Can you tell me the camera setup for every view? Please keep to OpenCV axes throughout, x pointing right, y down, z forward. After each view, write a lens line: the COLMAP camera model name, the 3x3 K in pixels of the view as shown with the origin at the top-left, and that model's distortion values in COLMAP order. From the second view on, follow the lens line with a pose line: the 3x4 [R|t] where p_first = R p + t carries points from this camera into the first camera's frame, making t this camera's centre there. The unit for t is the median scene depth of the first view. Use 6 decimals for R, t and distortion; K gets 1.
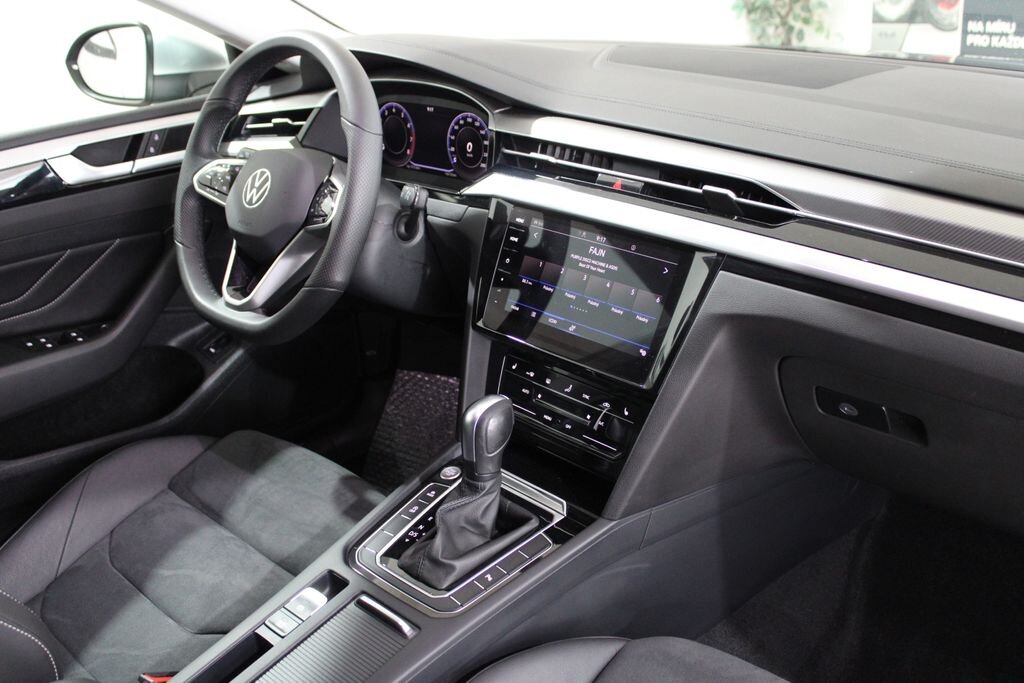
lens RADIAL K [[1090.6, 0, 512.0], [0, 1090.6, 341.5], [0, 0, 1]] dist [-0.090847, 0.013204]
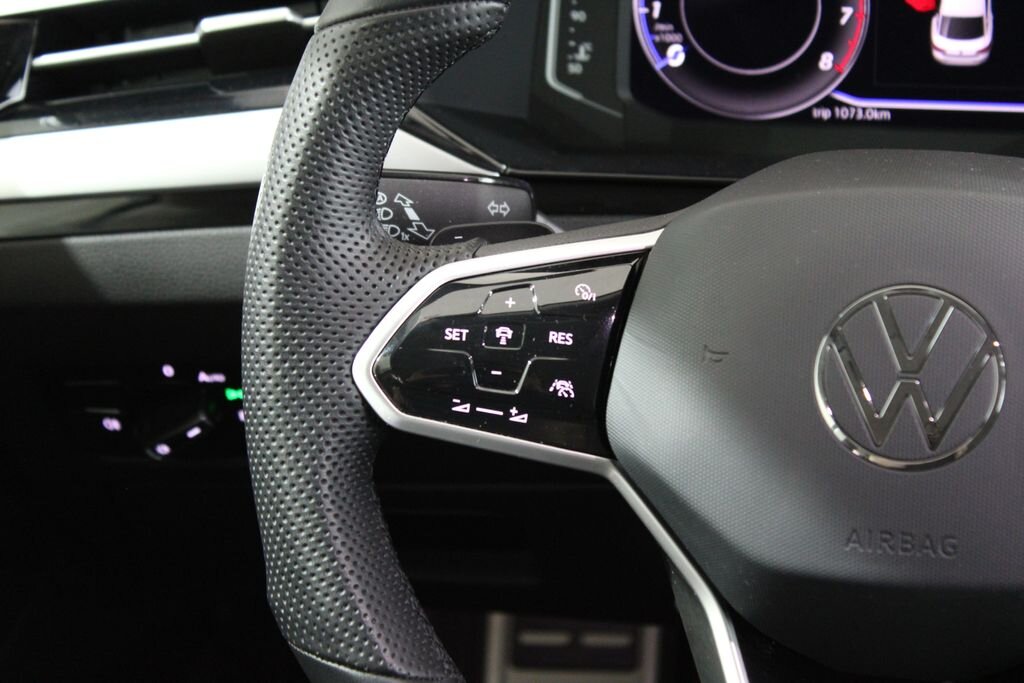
lens RADIAL K [[2397.3, 0, 512.0], [0, 2397.3, 341.5], [0, 0, 1]] dist [0.063161, 0.455168]
pose [[0.831086, -0.243873, 0.499822, -0.606587], [0.209862, 0.969806, 0.124236, -0.250384], [-0.515028, 0.001643, 0.857172, 0.664046]]
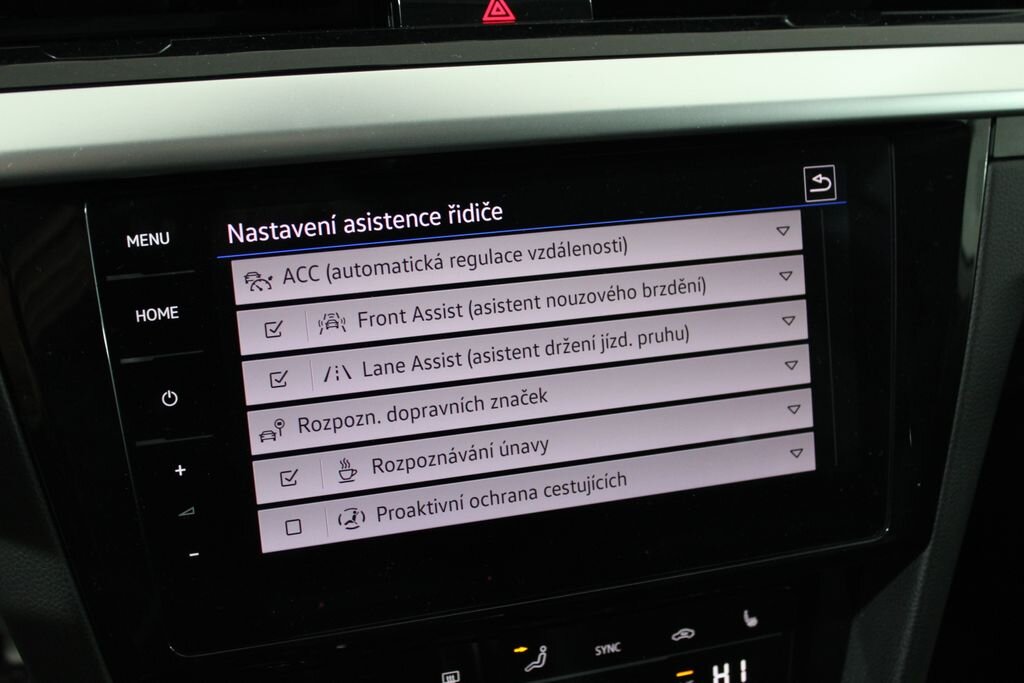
lens RADIAL K [[1362.1, 0, 531.3], [0, 1362.1, 340.0], [0, 0, 1]] dist [-0.020401, 0.005042]
pose [[0.406703, -0.425749, 0.808289, -0.238026], [0.266413, 0.901583, 0.340840, -0.182923], [-0.873852, 0.076718, 0.480102, 0.792693]]
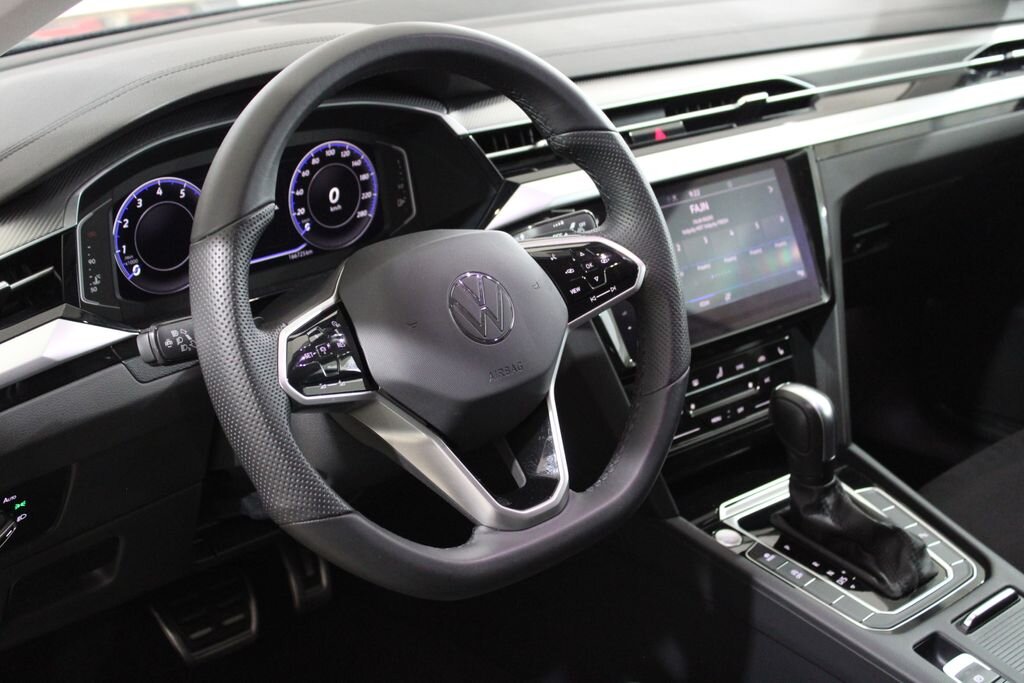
lens RADIAL K [[1525.9, 0, 512.0], [0, 1525.9, 341.5], [0, 0, 1]] dist [-0.022458, 0.027749]
pose [[0.043347, -0.313640, 0.948552, -1.065644], [0.389300, 0.879699, 0.273084, -0.362749], [-0.920090, 0.357434, 0.160232, 0.944615]]
